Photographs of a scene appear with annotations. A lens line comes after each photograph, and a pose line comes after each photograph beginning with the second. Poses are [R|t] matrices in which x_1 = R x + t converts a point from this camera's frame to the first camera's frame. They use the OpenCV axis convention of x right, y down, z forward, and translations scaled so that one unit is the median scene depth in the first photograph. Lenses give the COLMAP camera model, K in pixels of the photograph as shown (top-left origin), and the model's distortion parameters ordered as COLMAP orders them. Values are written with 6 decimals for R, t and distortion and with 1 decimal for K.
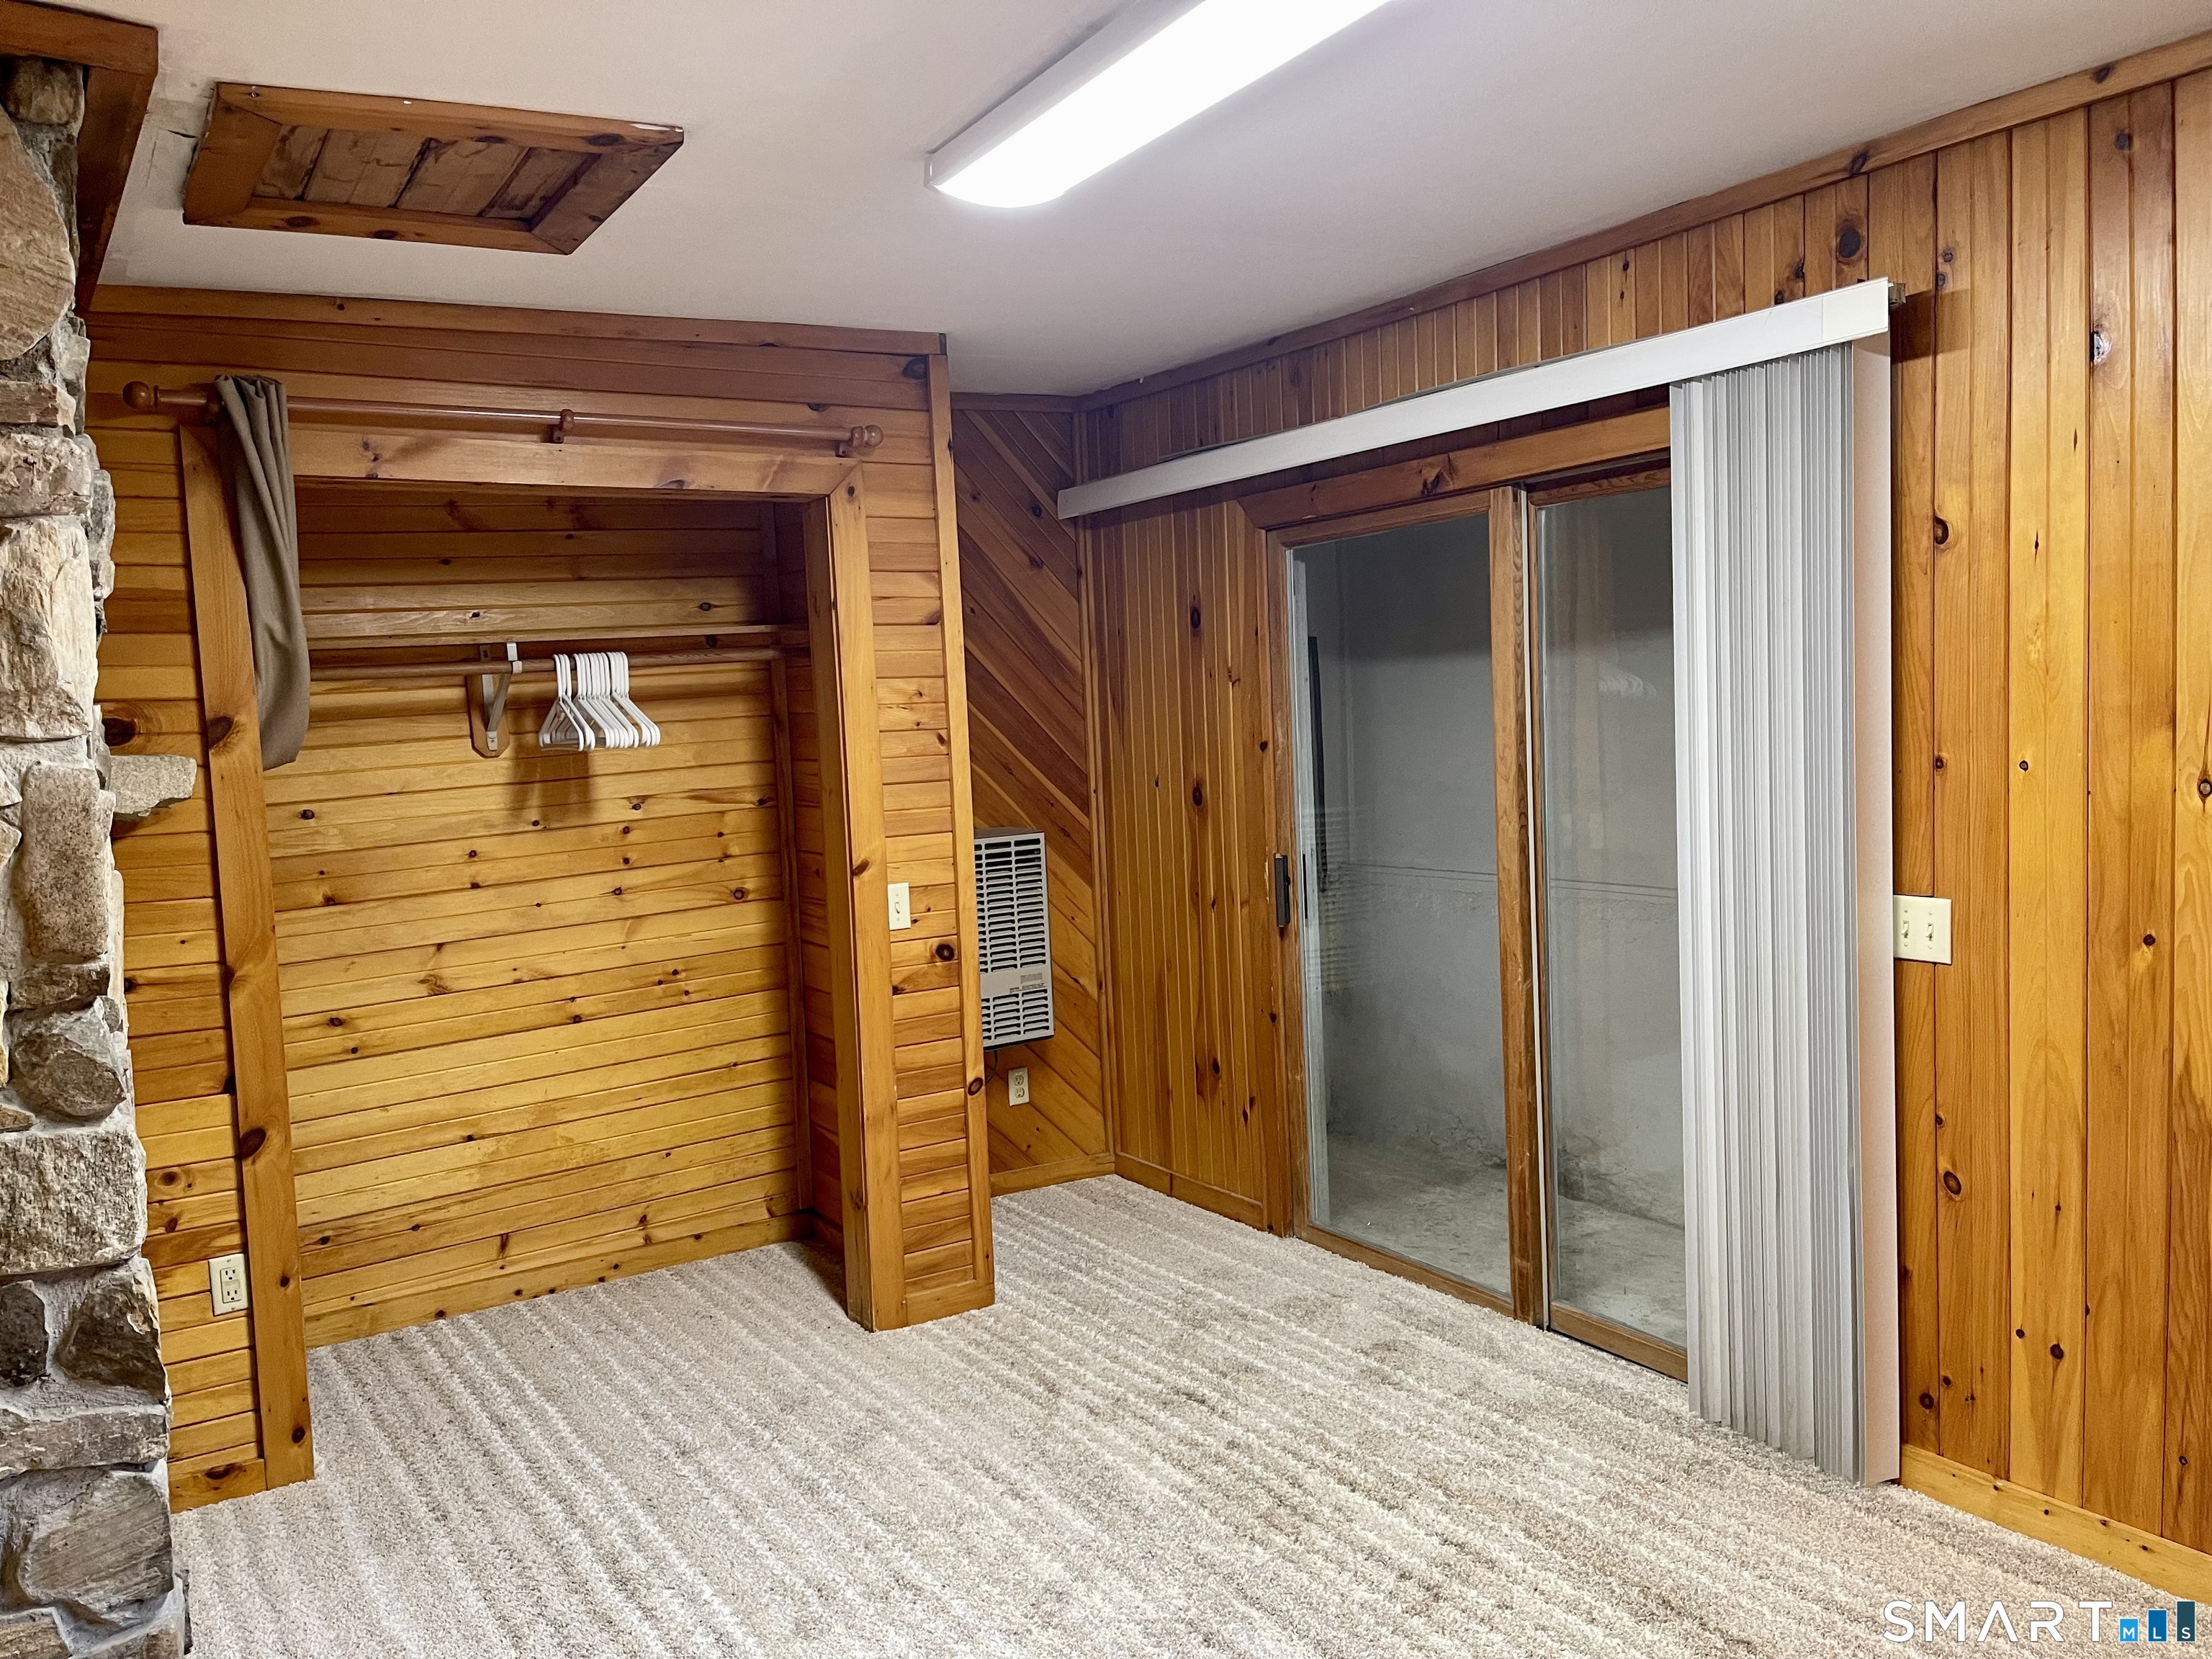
lens RADIAL K [[1684.2, 0, 1112.5], [0, 1684.2, 829.2], [0, 0, 1]] dist [0.074763, -0.086292]
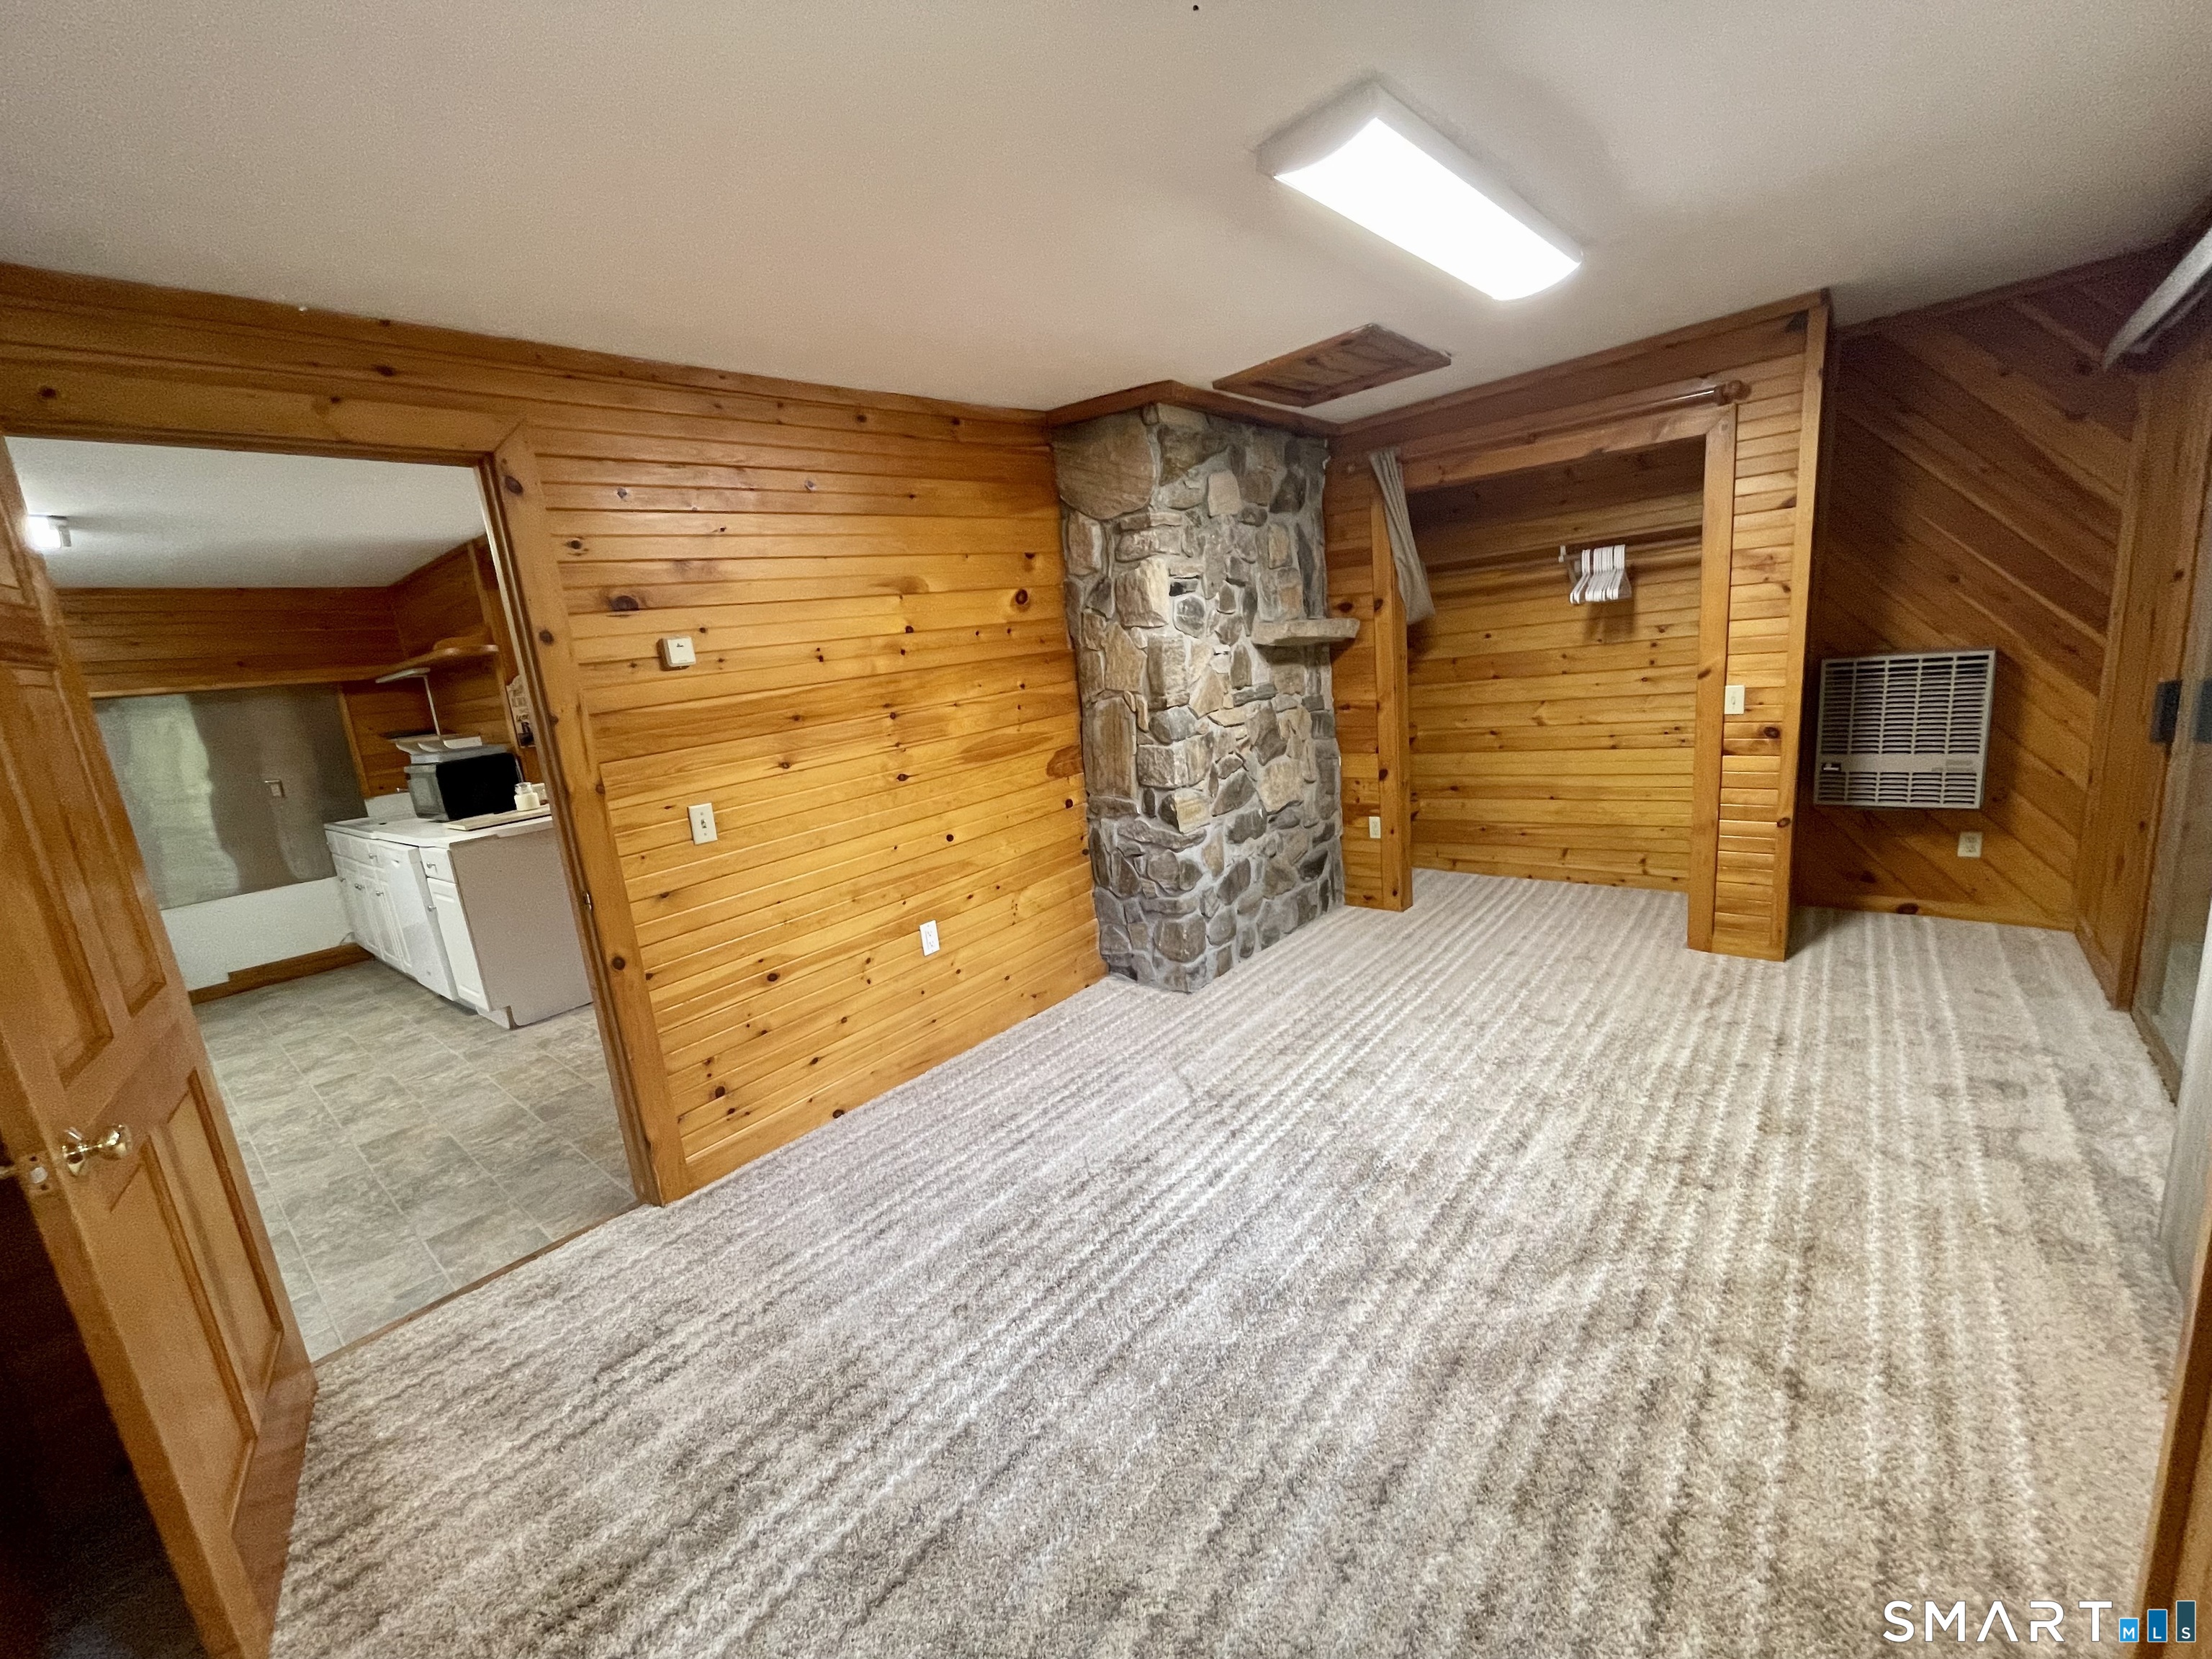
lens RADIAL K [[904.4, 0, 1108.2], [0, 904.4, 833.6], [0, 0, 1]] dist [-0.000031, -0.000843]
pose [[0.294683, 0.212539, -0.931660, 0.510365], [0.009915, 0.974219, 0.225384, -0.028258], [0.955544, -0.075655, 0.284978, 0.188218]]
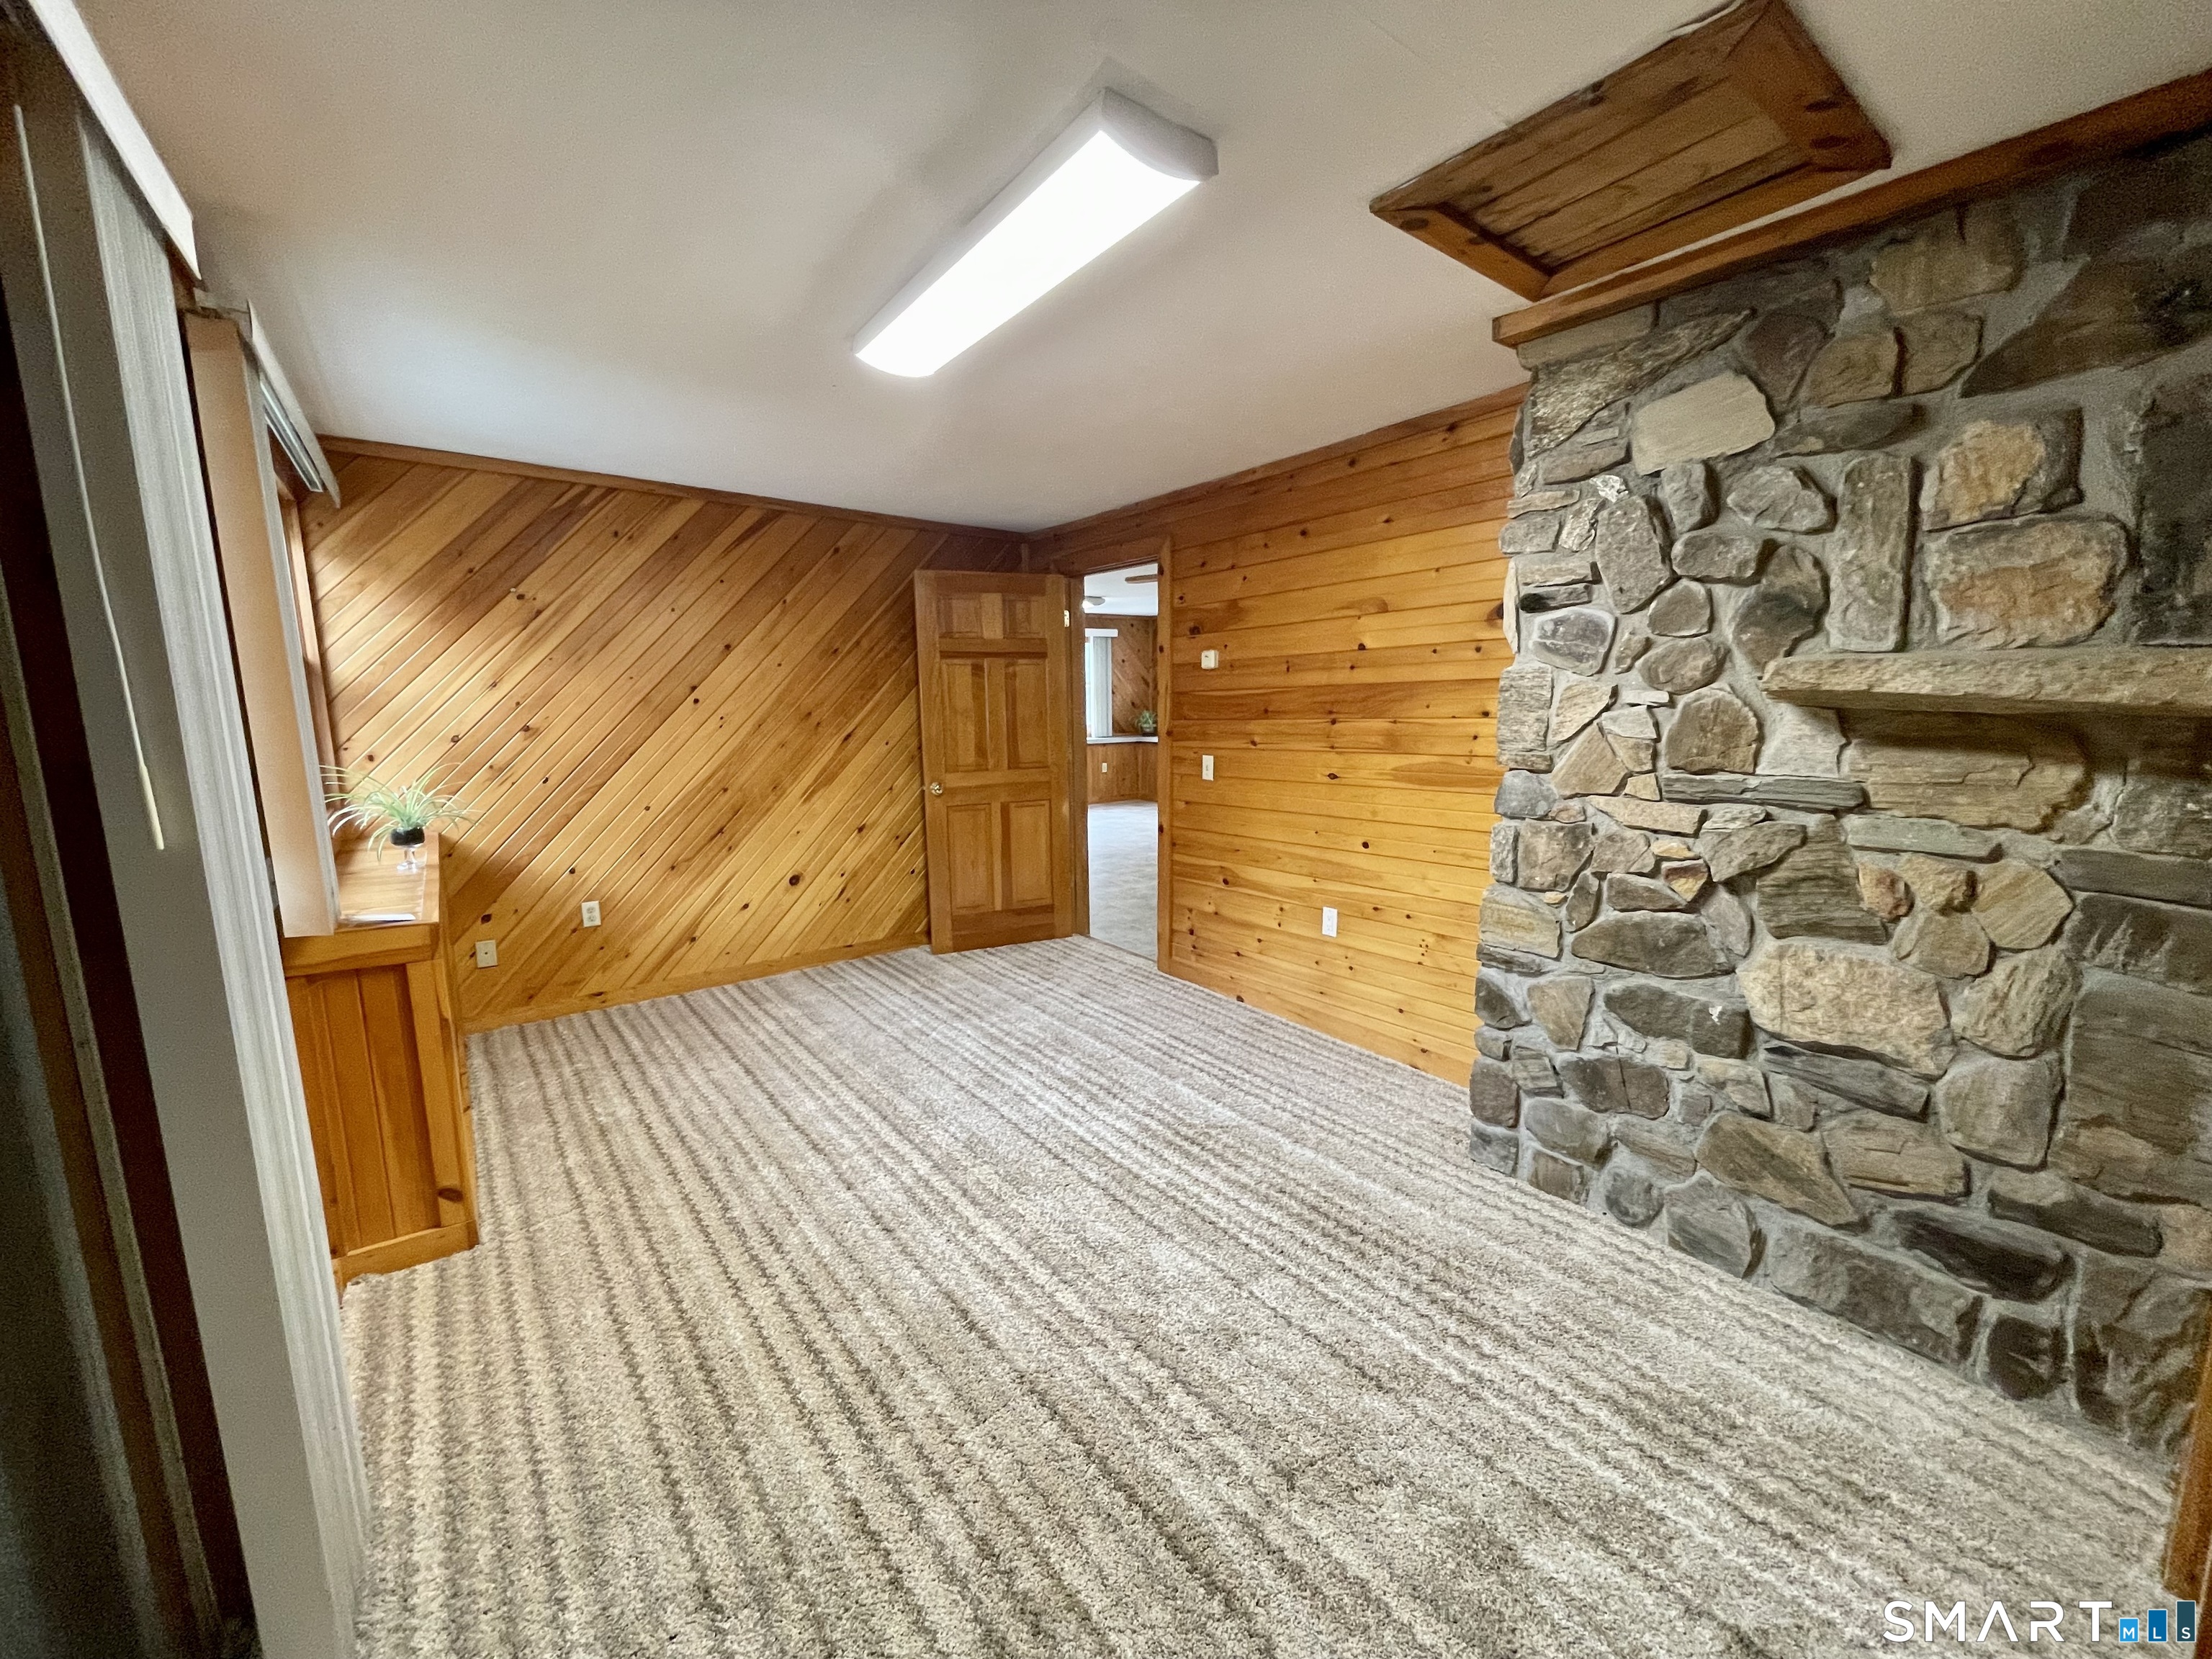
lens RADIAL K [[904.4, 0, 1146.8], [0, 904.4, 833.1], [0, 0, 1]] dist [-0.000031, -0.000843]
pose [[-0.993693, 0.064104, -0.092006, -0.006143], [0.041028, 0.971438, 0.233722, -0.063146], [0.104361, 0.228473, -0.967941, 1.094839]]
